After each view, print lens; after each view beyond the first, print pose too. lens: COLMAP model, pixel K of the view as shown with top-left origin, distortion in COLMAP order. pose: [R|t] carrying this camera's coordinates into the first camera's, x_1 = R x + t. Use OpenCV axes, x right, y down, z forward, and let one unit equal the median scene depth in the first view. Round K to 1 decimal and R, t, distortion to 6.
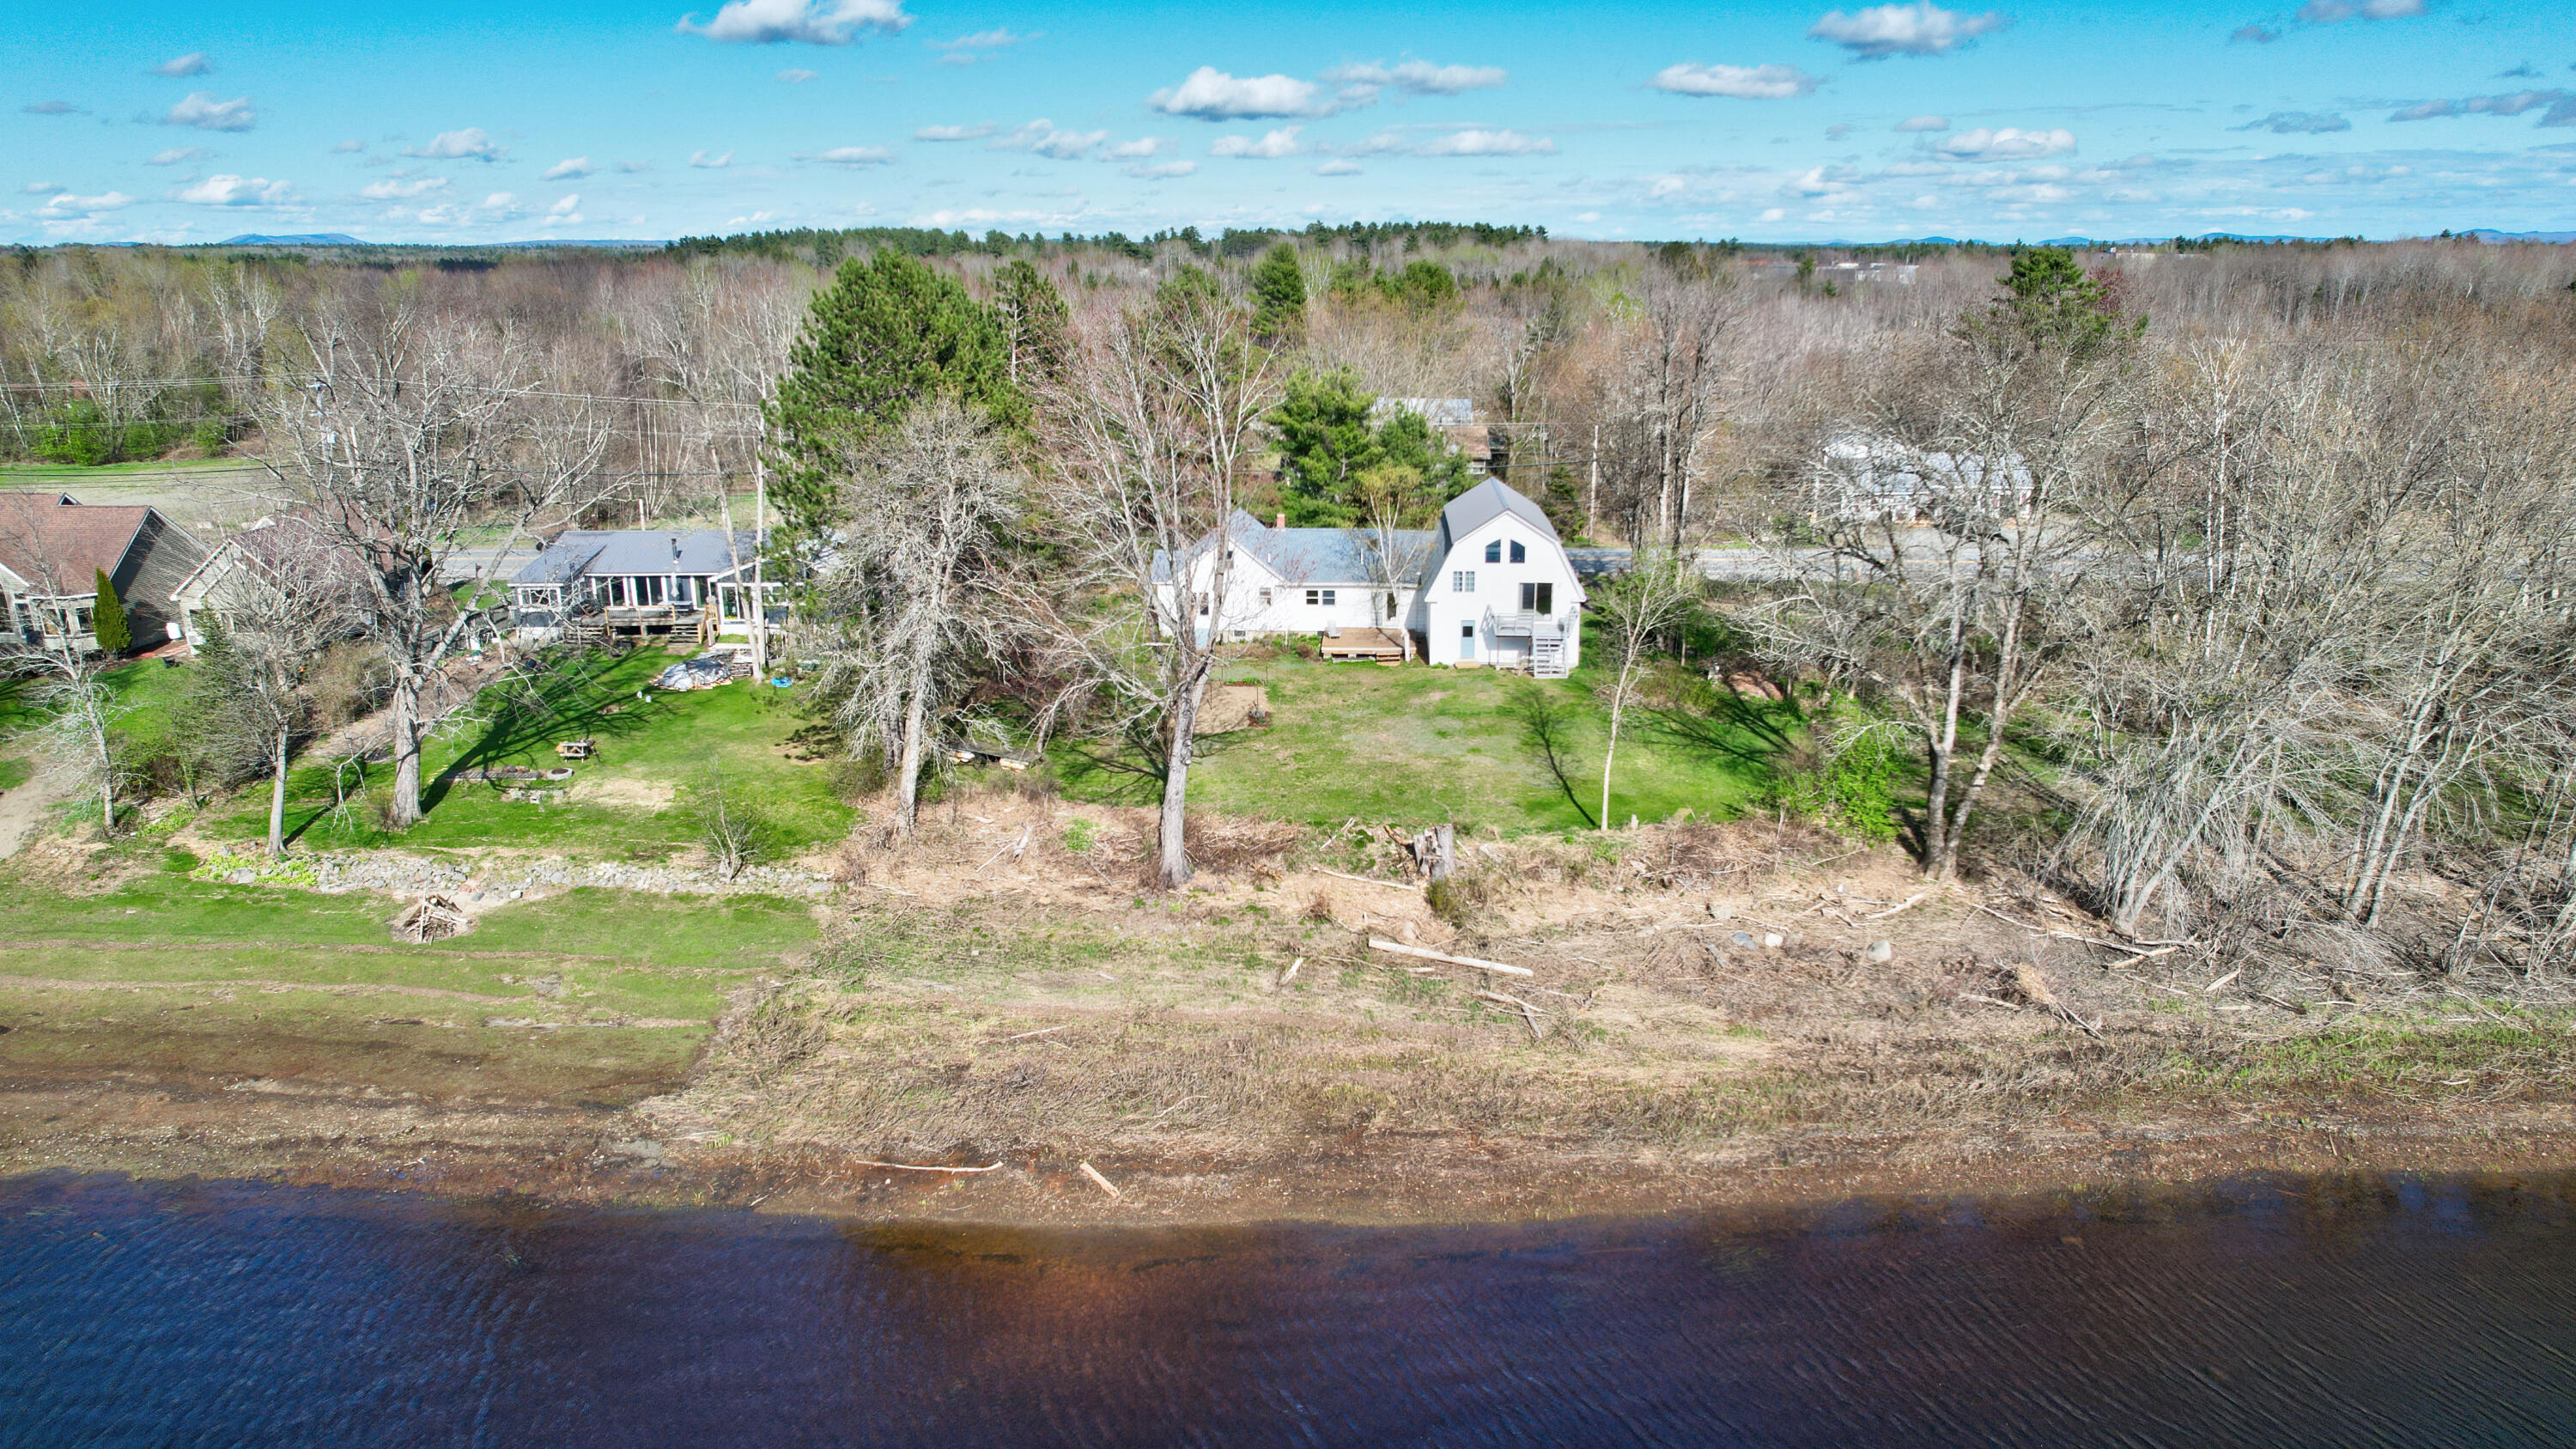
lens RADIAL K [[1645.2, 0, 1301.0], [0, 1645.2, 729.1], [0, 0, 1]] dist [-0.074572, 0.062319]
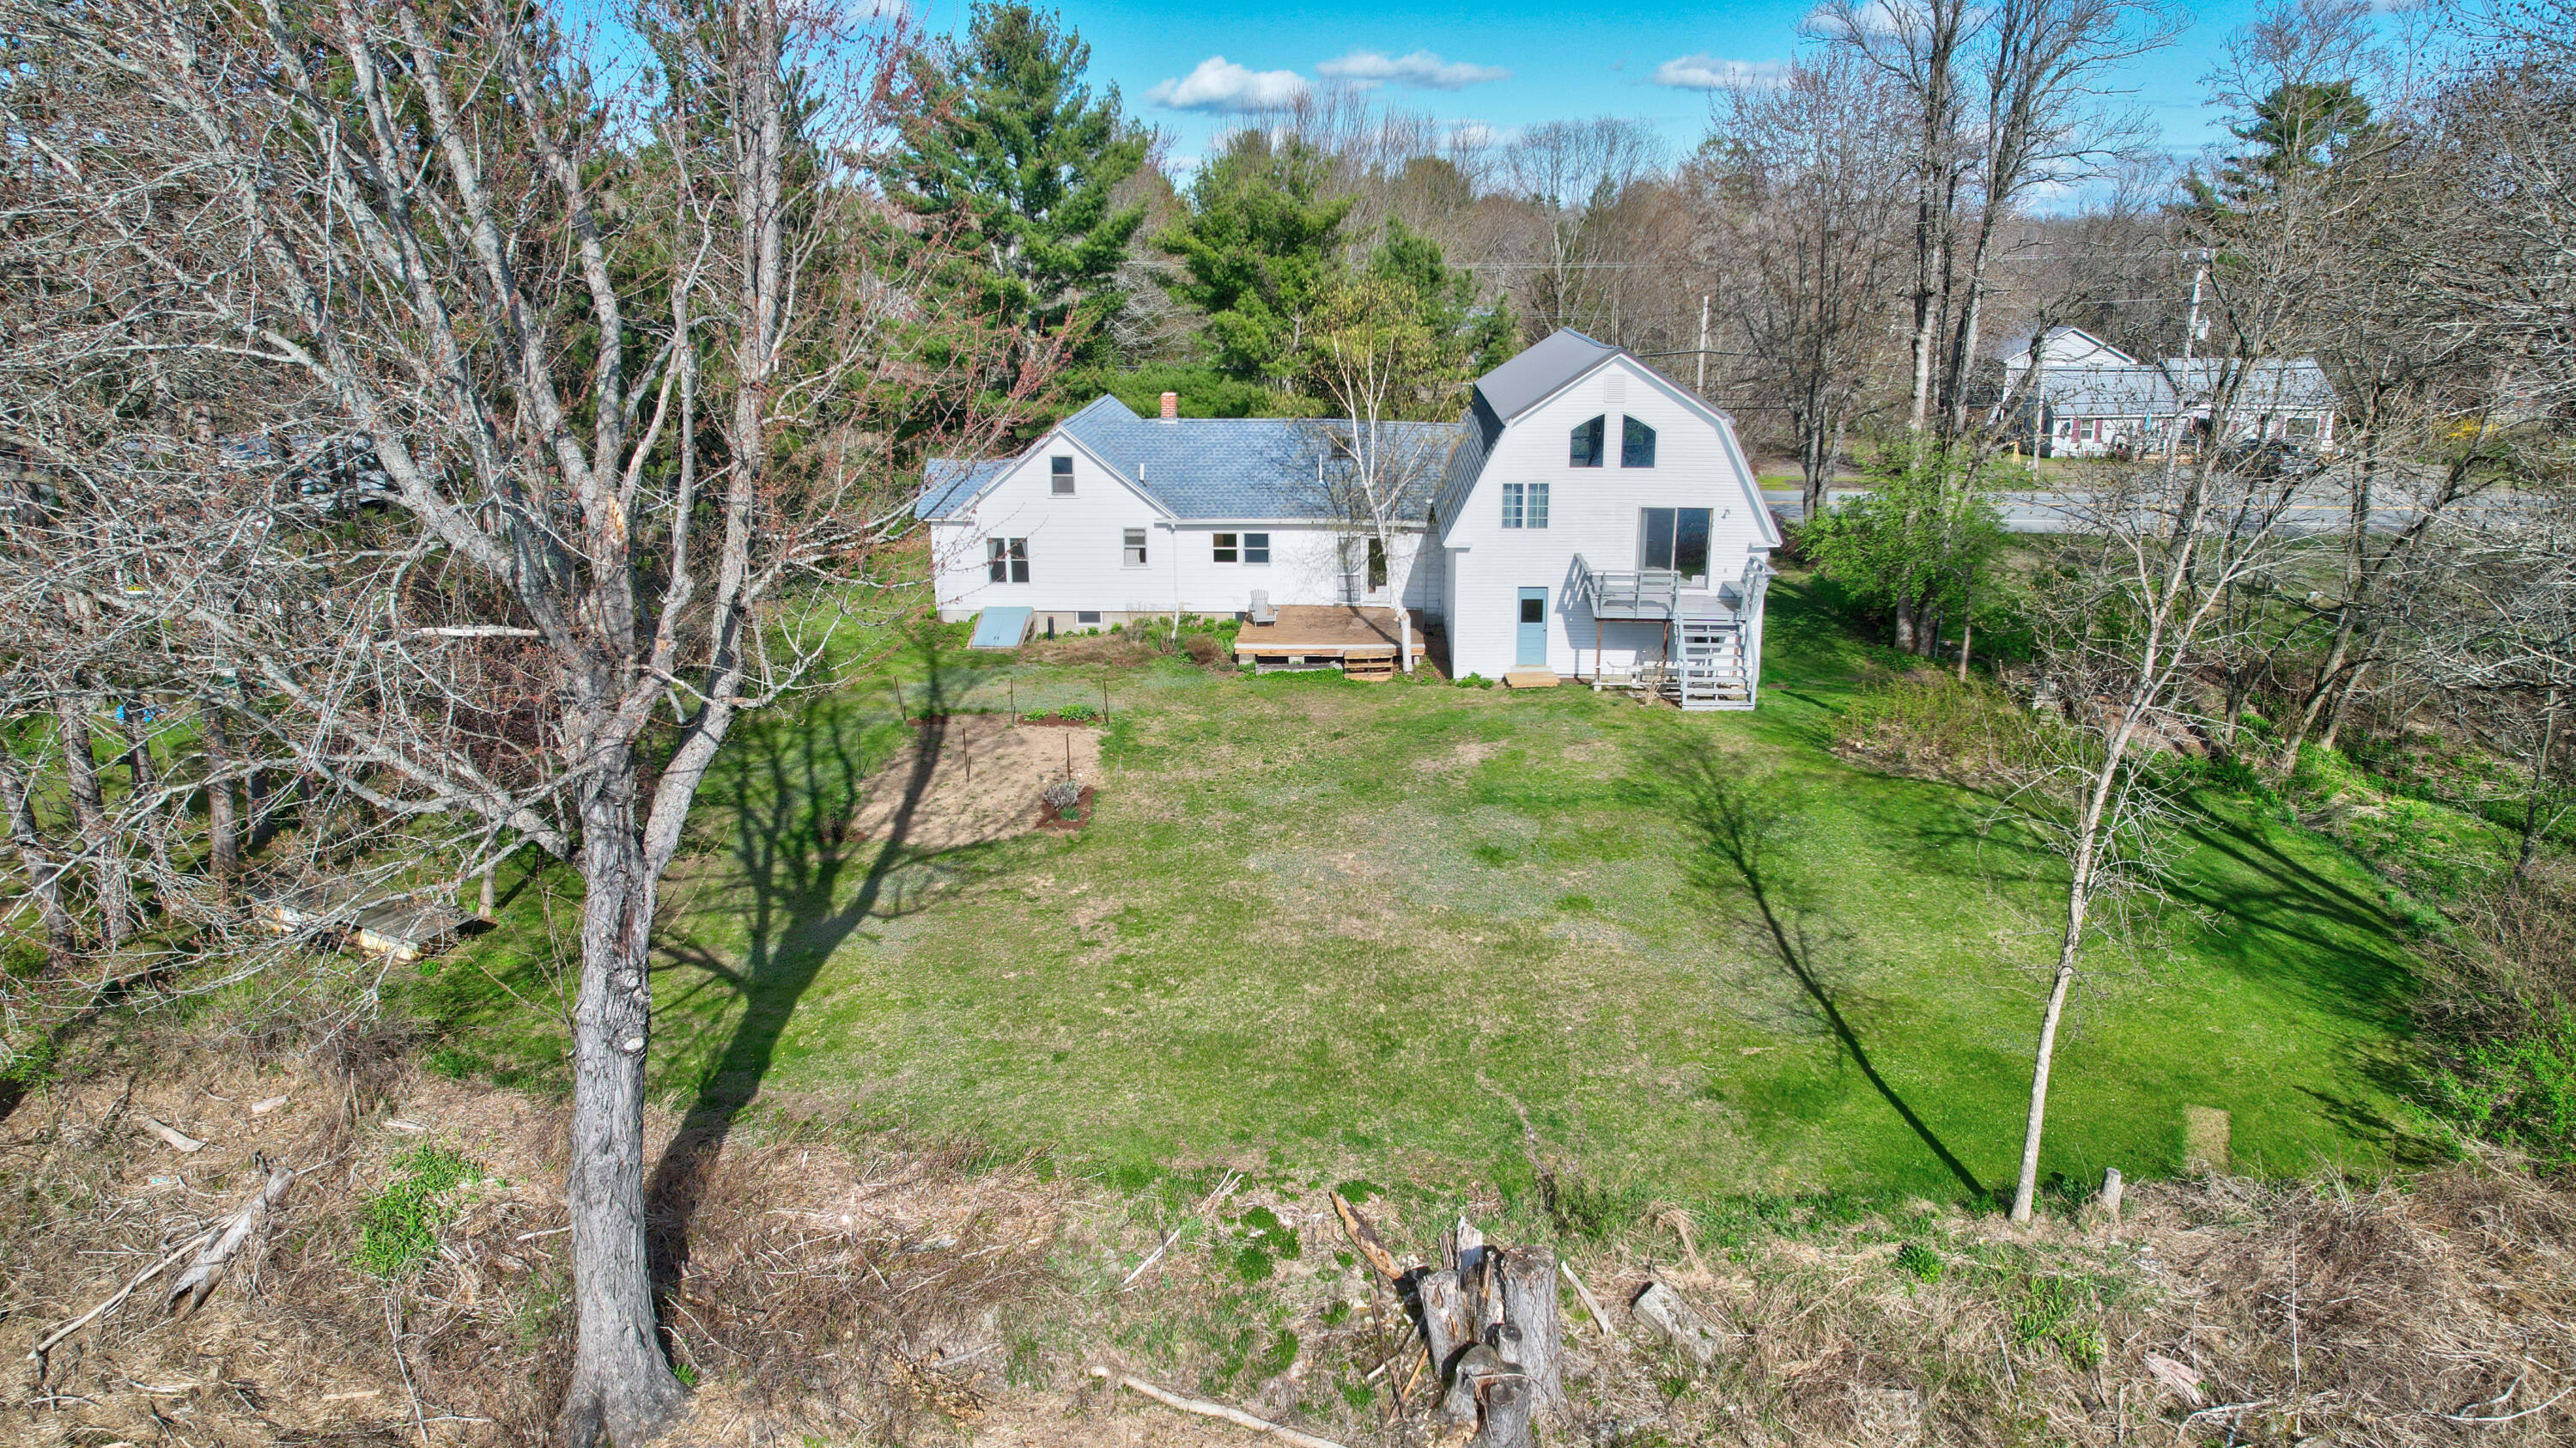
lens RADIAL K [[1645.1, 0, 1301.0], [0, 1645.1, 728.6], [0, 0, 1]] dist [-0.074572, 0.062319]
pose [[0.999998, -0.000293, -0.002009, 0.045443], [0.000297, 0.999998, 0.001834, -0.033641], [0.002008, -0.001835, 0.999996, 0.679733]]
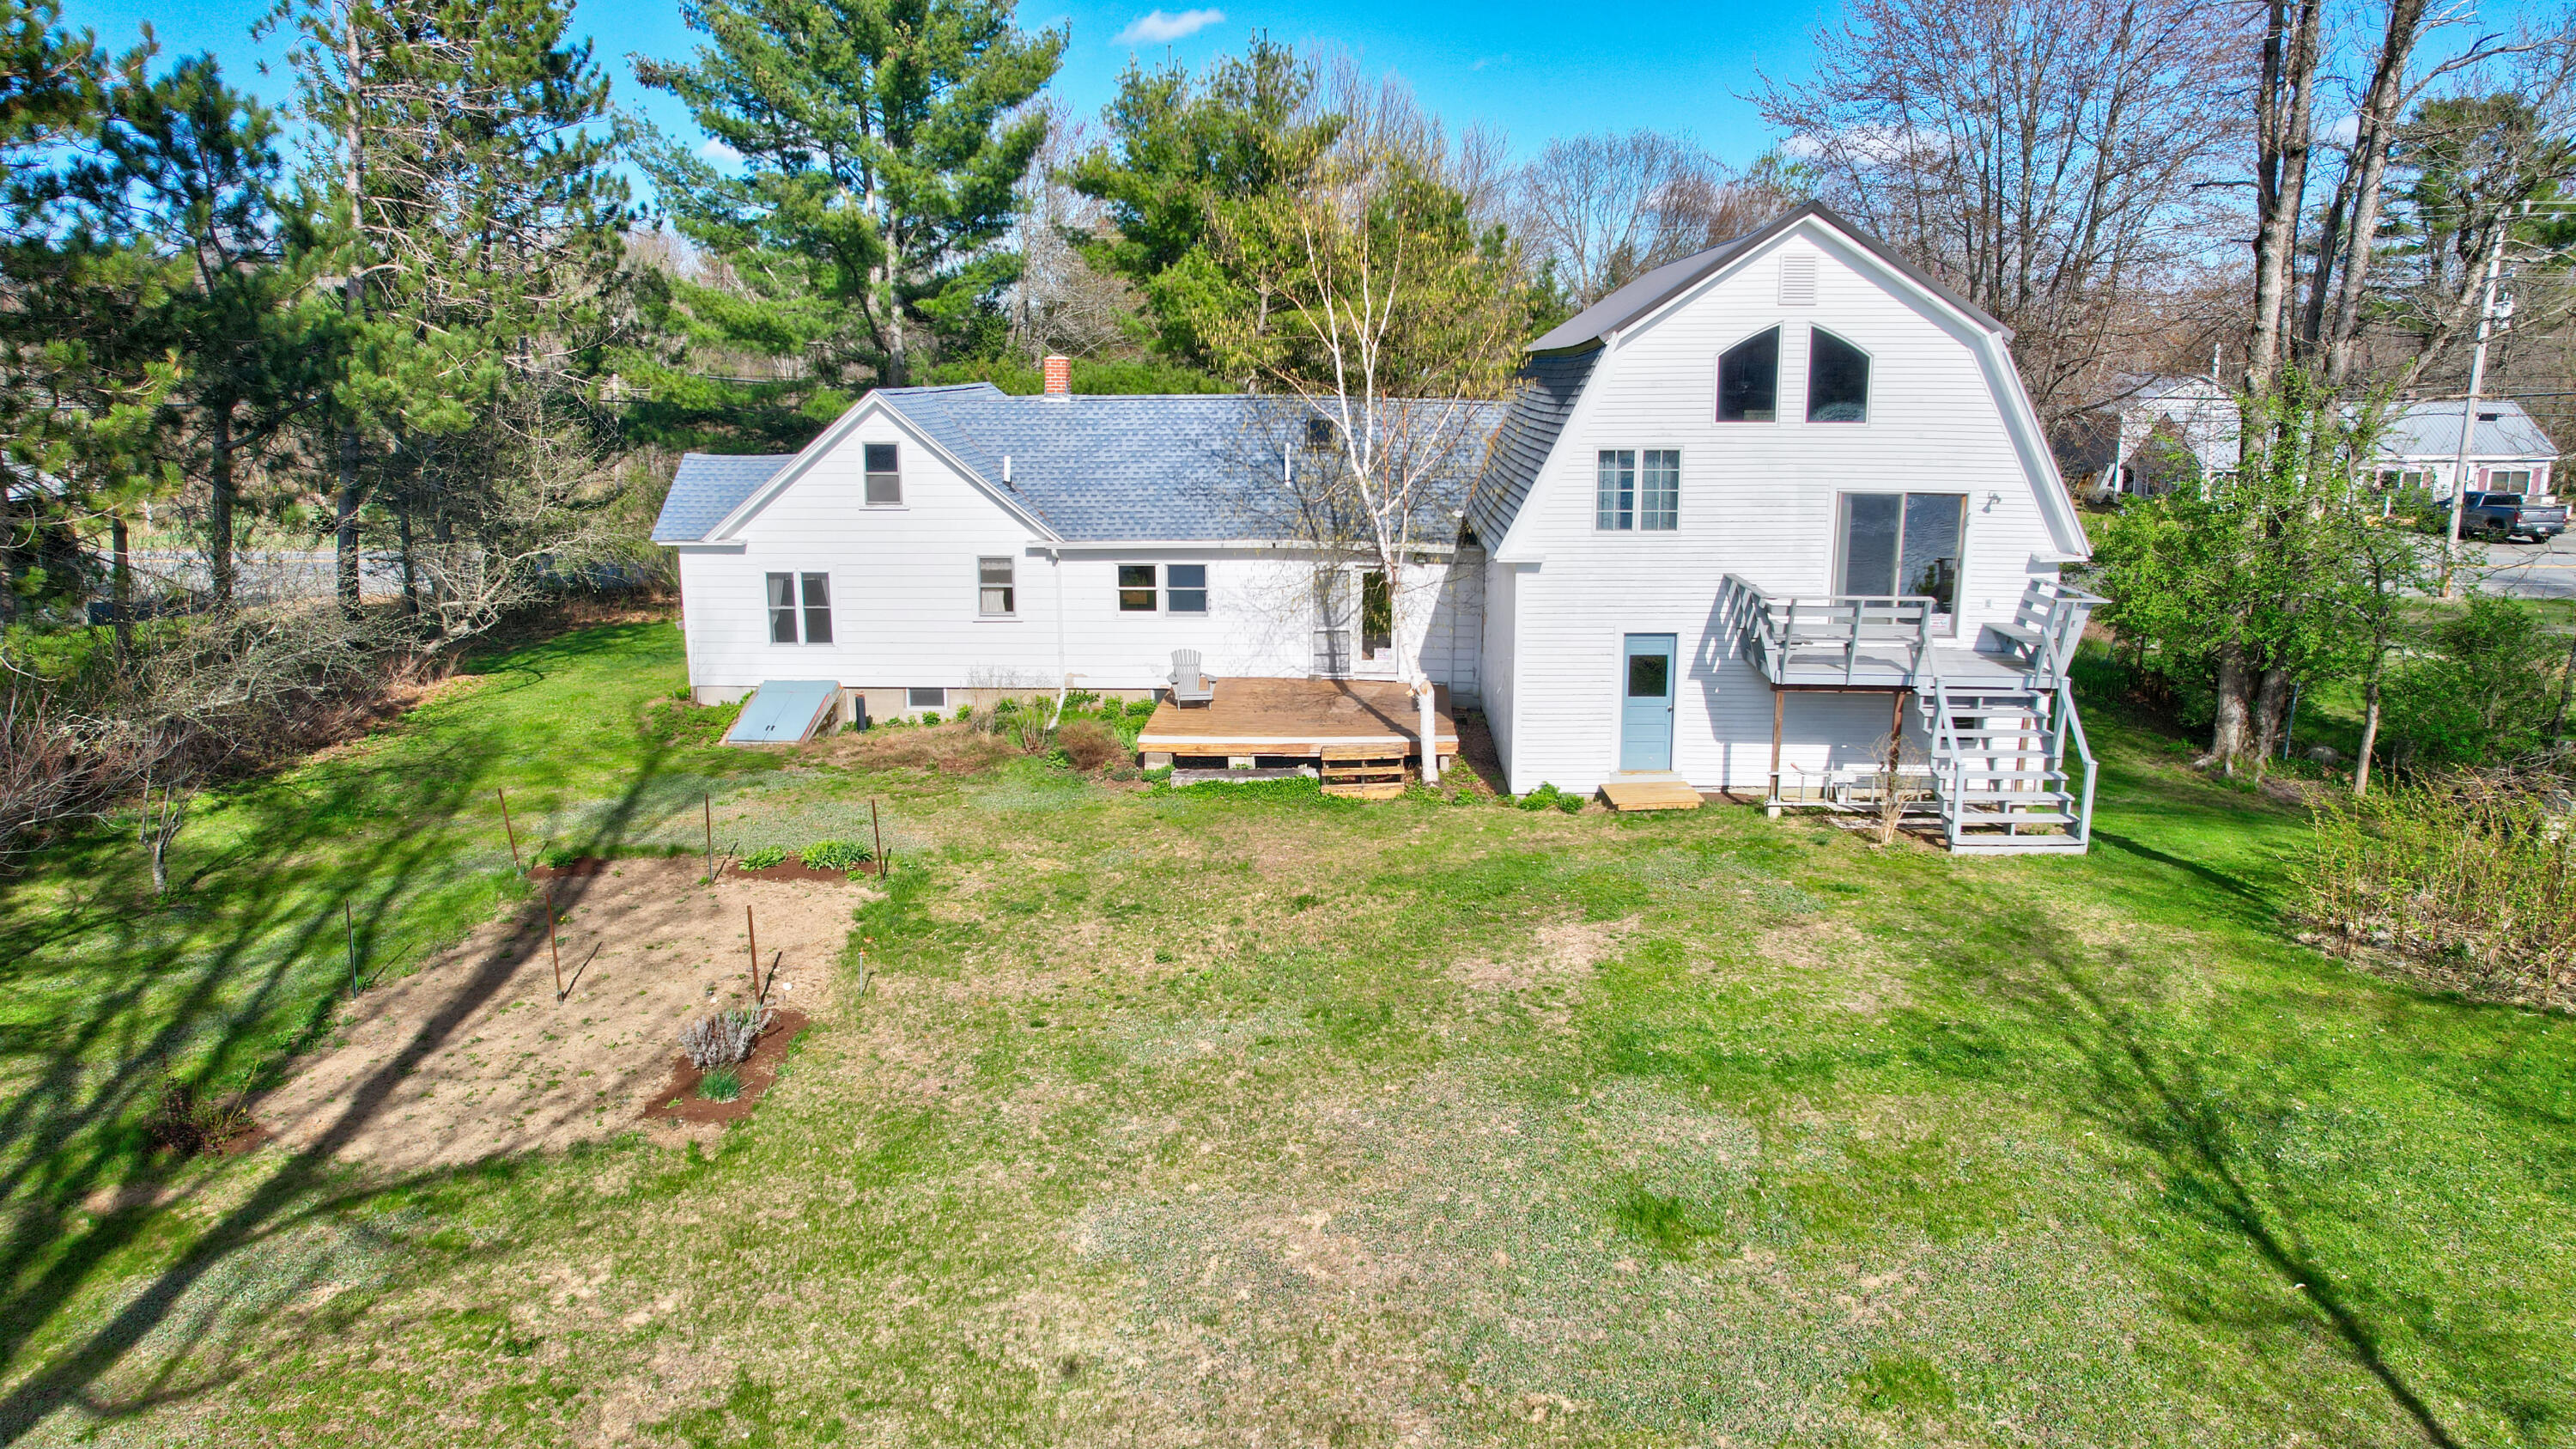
lens RADIAL K [[1645.2, 0, 1301.0], [0, 1645.2, 729.1], [0, 0, 1]] dist [-0.074572, 0.062319]
pose [[1.000000, 0.000191, 0.000074, 0.056648], [-0.000186, 0.997779, -0.066608, -0.041978], [-0.000086, 0.066608, 0.997779, 0.953629]]
